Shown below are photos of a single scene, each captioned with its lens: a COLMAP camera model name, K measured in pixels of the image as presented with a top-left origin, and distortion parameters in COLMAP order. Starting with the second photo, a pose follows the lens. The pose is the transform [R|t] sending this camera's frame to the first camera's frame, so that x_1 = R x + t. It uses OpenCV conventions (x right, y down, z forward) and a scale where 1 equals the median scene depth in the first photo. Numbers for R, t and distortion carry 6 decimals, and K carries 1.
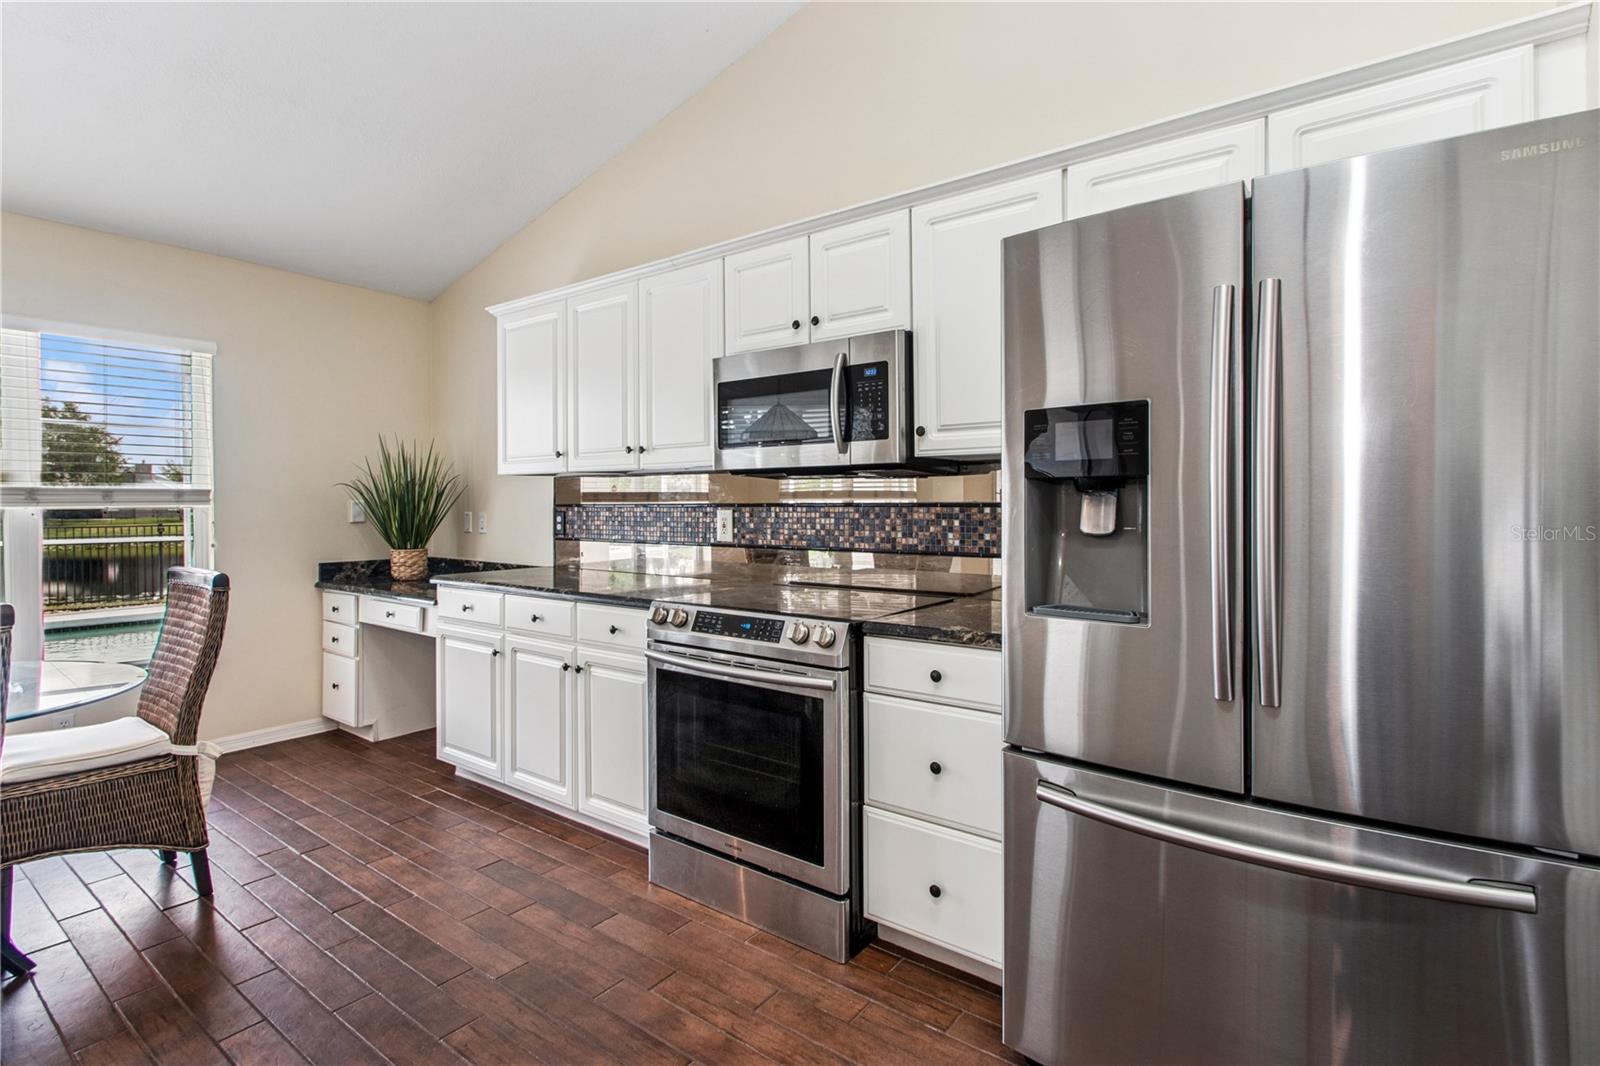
lens RADIAL K [[773.9, 0, 787.6], [0, 773.9, 498.4], [0, 0, 1]] dist [-0.000912, -0.000287]
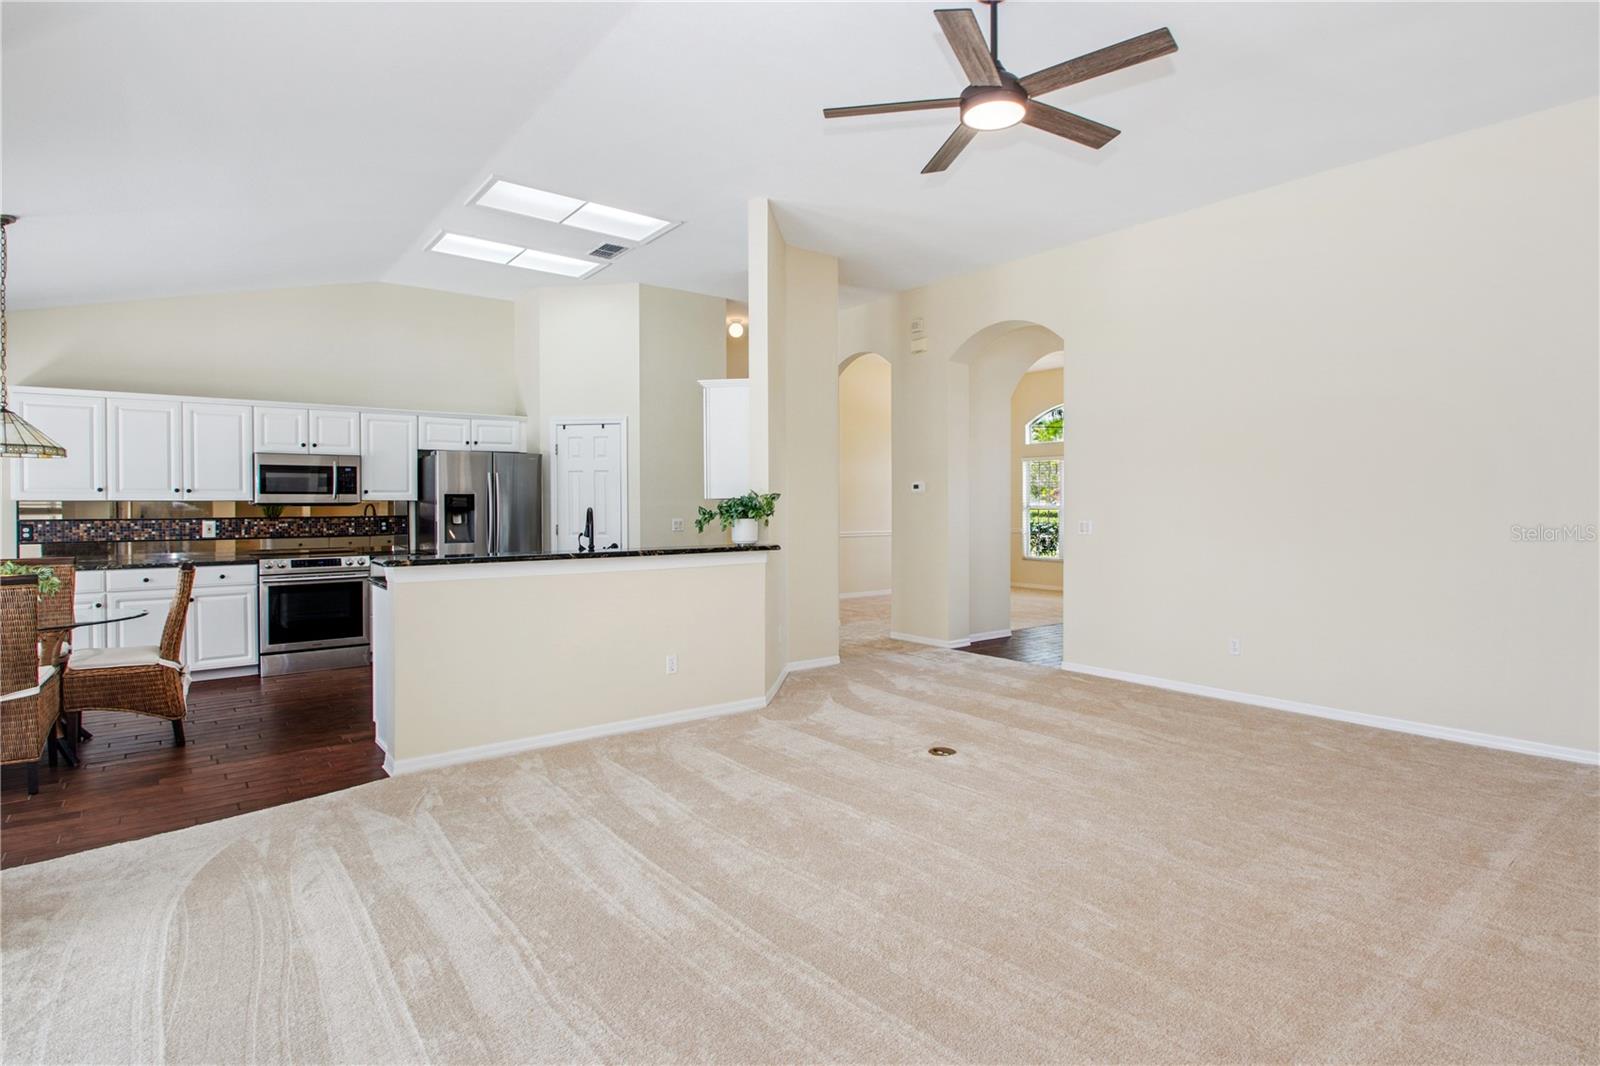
lens RADIAL K [[814.8, 0, 779.3], [0, 814.8, 522.3], [0, 0, 1]] dist [0.000930, -0.020081]
pose [[0.249871, -0.017211, 0.968126, -2.031591], [-0.003642, 0.999818, 0.018714, -0.029909], [-0.968272, -0.008202, 0.249763, -1.069905]]
